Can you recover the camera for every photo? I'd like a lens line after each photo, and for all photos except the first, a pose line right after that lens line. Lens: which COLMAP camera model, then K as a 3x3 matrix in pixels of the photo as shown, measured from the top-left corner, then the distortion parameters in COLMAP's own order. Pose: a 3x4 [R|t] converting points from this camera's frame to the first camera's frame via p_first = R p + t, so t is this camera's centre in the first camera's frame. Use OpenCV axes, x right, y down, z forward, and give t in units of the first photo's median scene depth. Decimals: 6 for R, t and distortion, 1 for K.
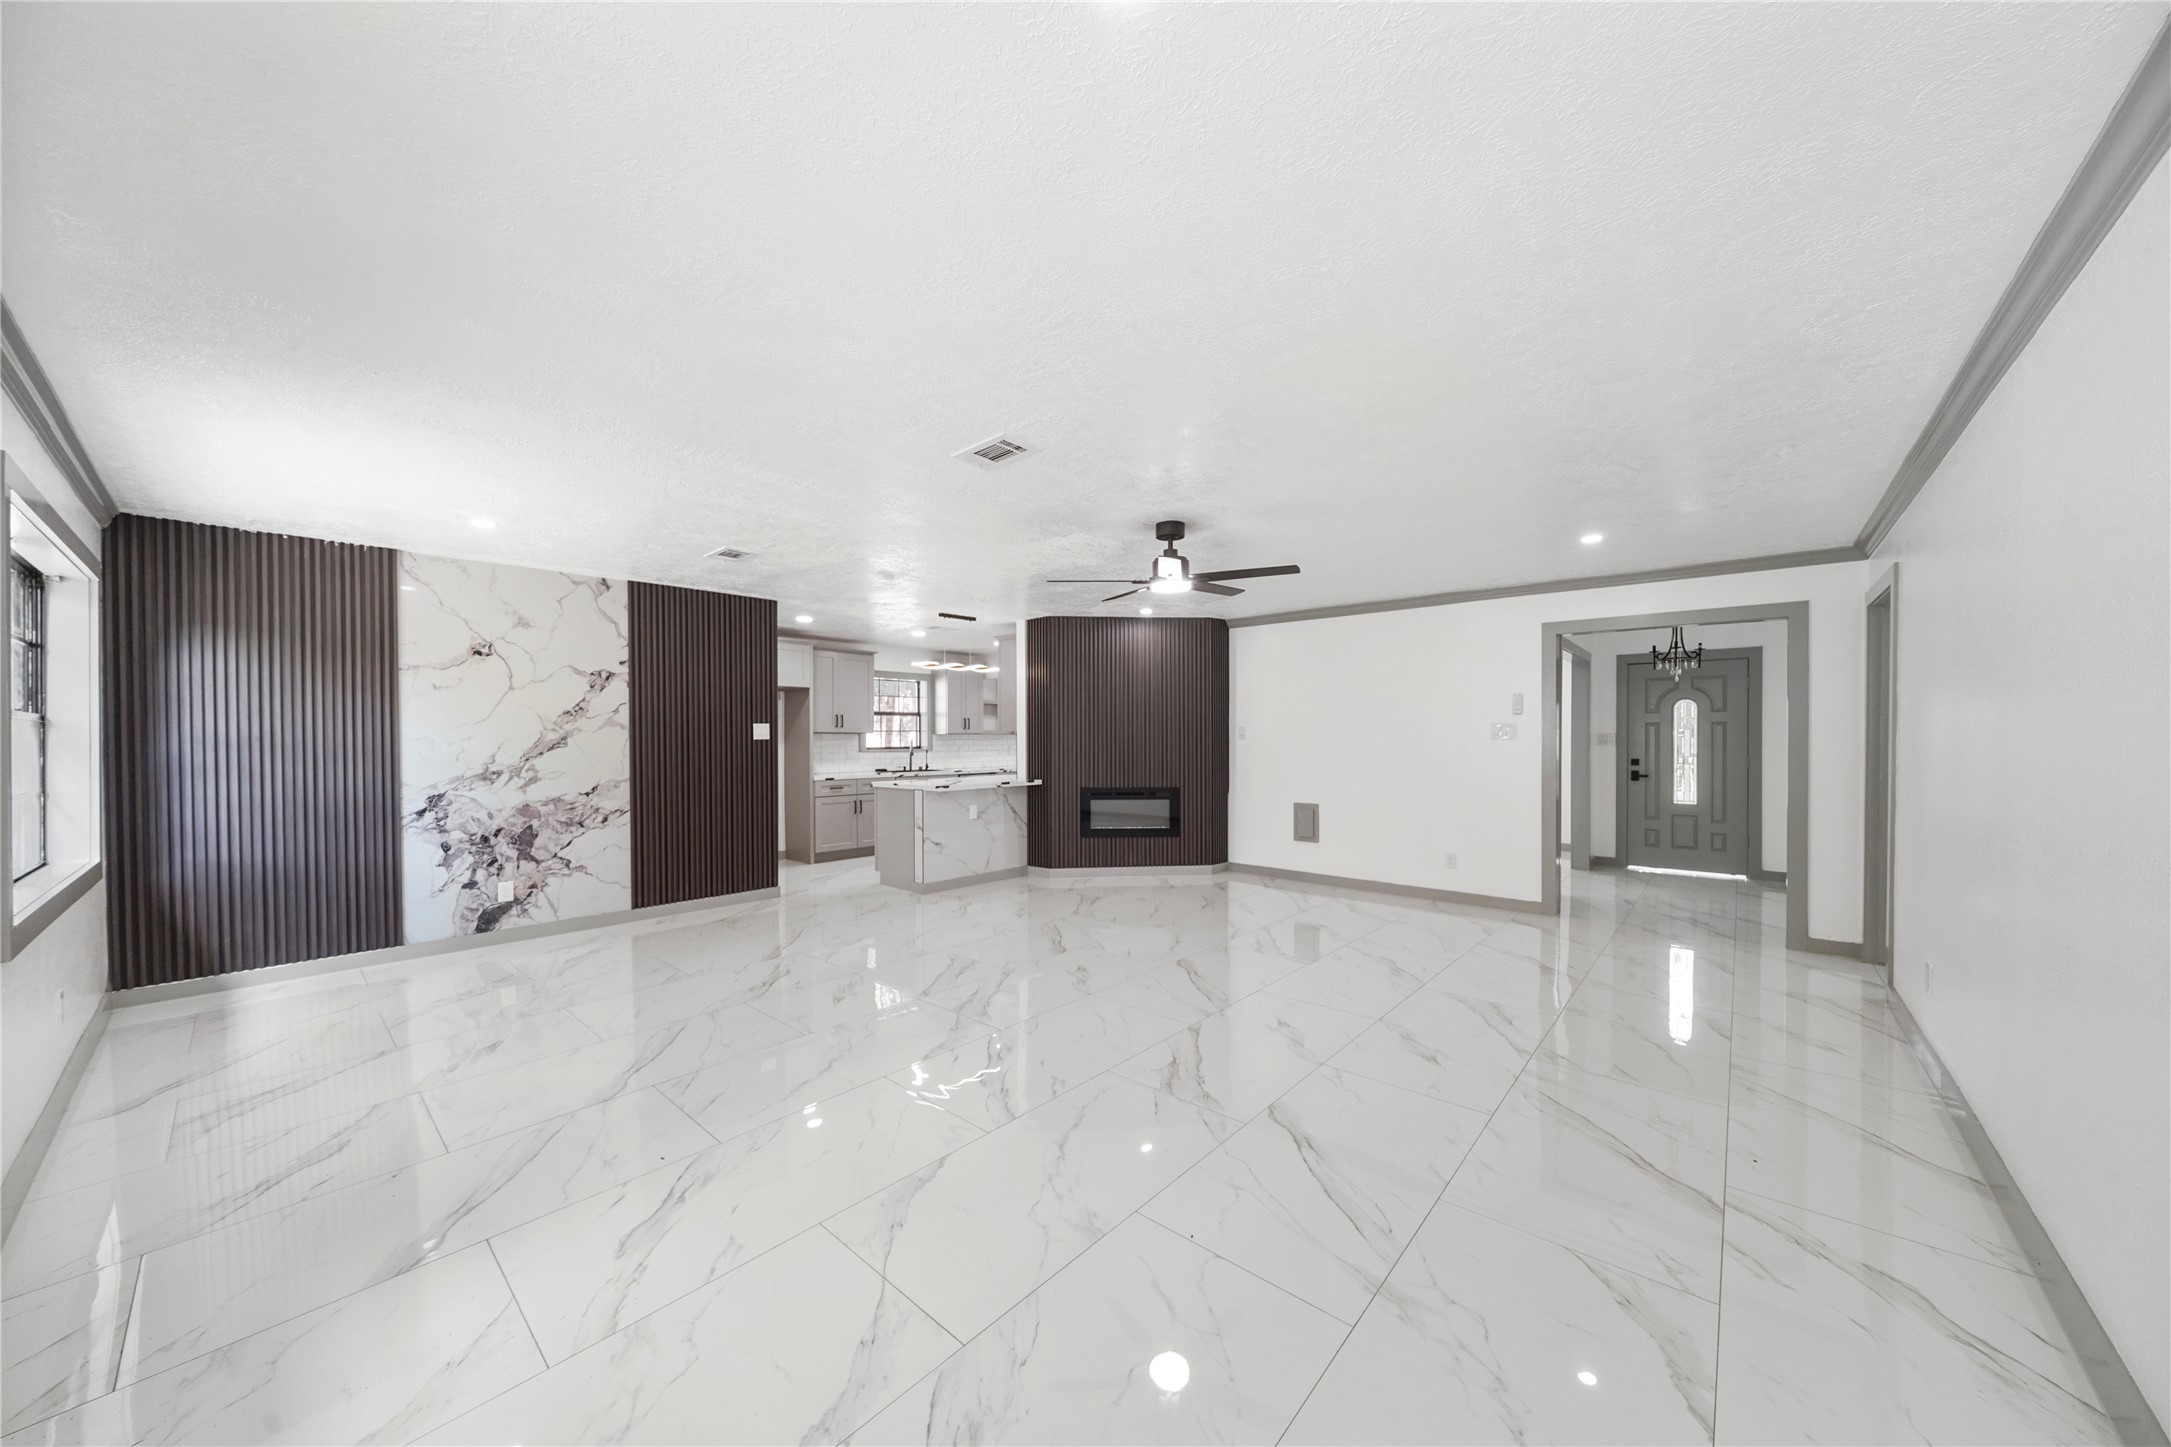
lens RADIAL K [[753.8, 0, 1084.3], [0, 753.8, 734.3], [0, 0, 1]] dist [-0.000656, -0.000722]
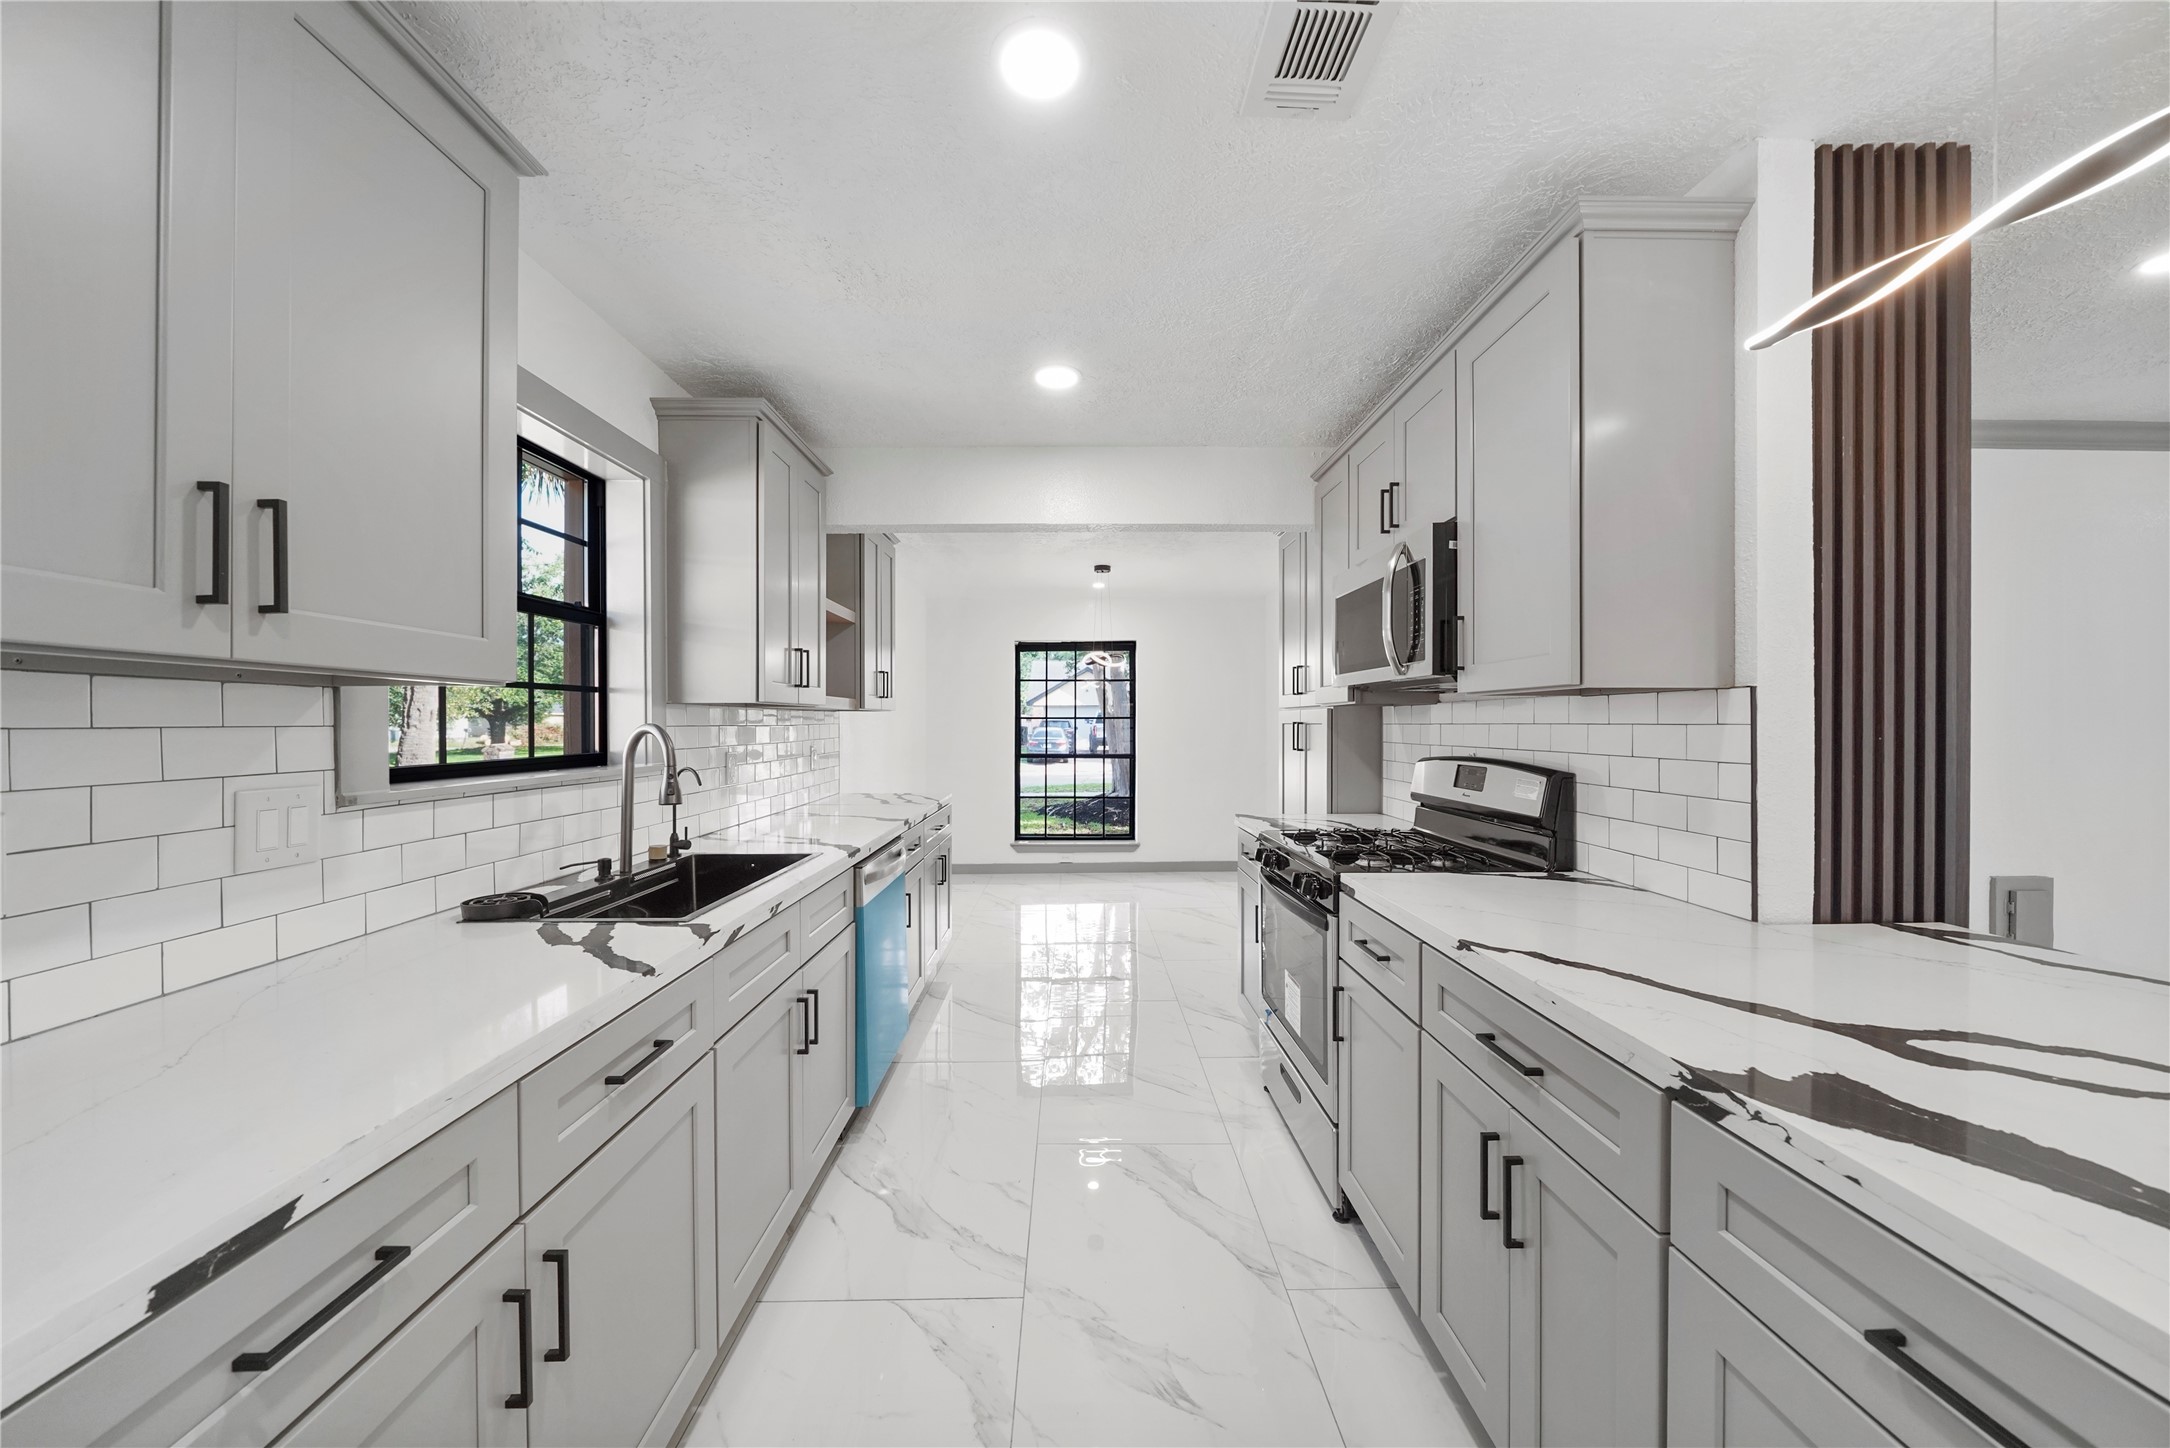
lens RADIAL K [[753.4, 0, 1083.5], [0, 753.4, 724.2], [0, 0, 1]] dist [-0.000656, -0.000722]
pose [[0.736220, 0.003510, 0.676733, -0.317870], [-0.007348, 0.999969, 0.002808, 0.005617], [-0.676702, -0.007040, 0.736223, 0.866247]]
